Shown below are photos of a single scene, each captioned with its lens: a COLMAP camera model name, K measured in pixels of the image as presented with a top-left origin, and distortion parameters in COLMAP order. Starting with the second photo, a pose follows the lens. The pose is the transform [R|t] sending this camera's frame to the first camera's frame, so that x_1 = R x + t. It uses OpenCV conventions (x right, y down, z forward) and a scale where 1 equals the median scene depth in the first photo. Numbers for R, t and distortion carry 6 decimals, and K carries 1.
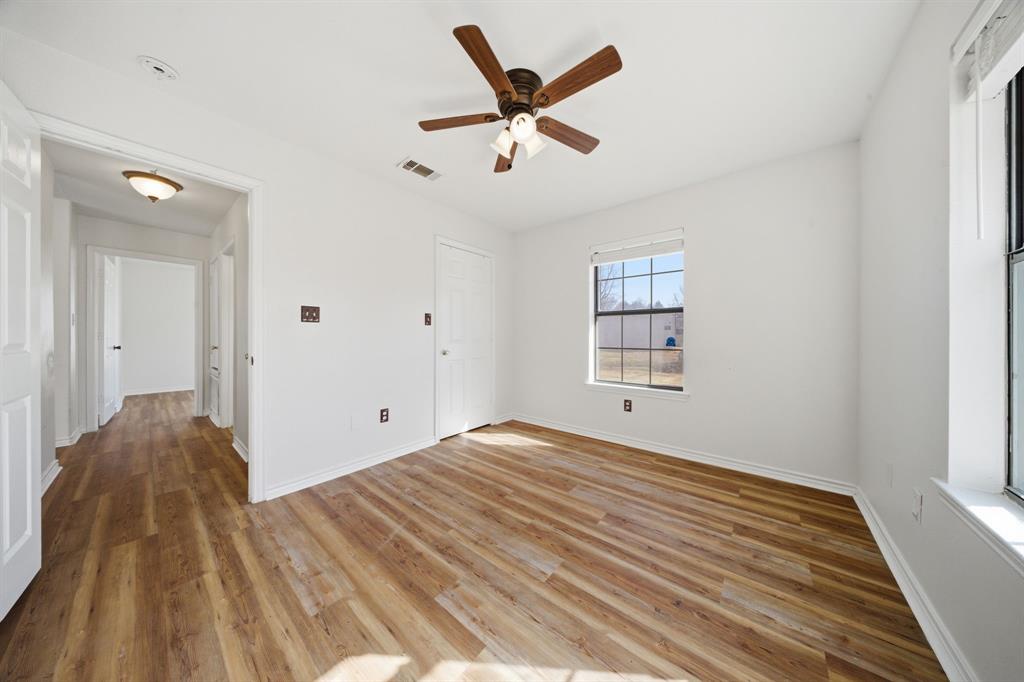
lens RADIAL K [[304.5, 0, 512.8], [0, 304.5, 339.0], [0, 0, 1]] dist [0.000044, -0.001005]
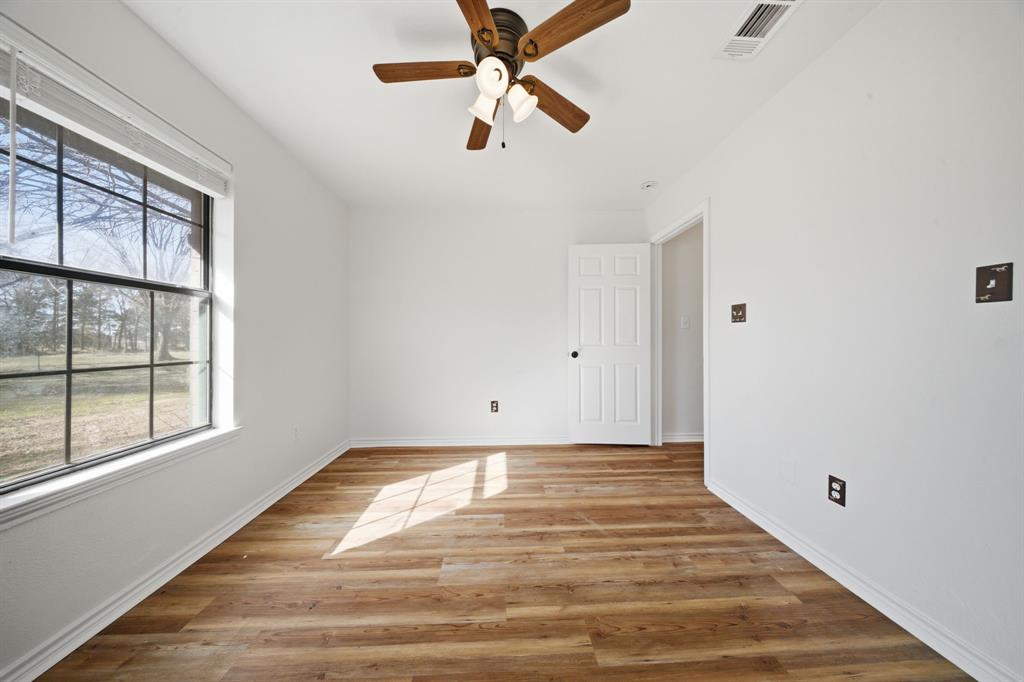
lens RADIAL K [[304.5, 0, 509.3], [0, 304.5, 338.8], [0, 0, 1]] dist [0.000044, -0.001005]
pose [[-0.749004, 0.000808, -0.662565, 0.510409], [-0.004680, 0.999968, 0.006510, -0.011972], [0.662549, 0.007976, -0.748977, 1.529176]]
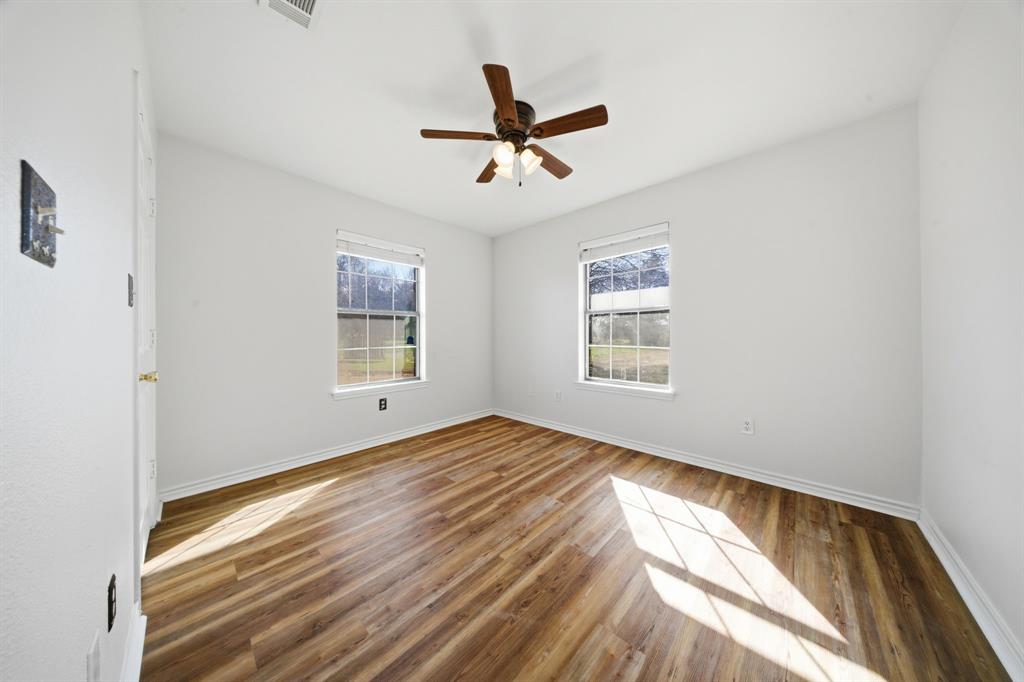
lens RADIAL K [[304.5, 0, 510.9], [0, 304.5, 336.4], [0, 0, 1]] dist [0.000044, -0.001005]
pose [[0.067381, -0.007025, 0.997703, -1.039015], [0.016161, 0.999852, 0.005949, -0.007685], [-0.997596, 0.015723, 0.067485, 0.878682]]
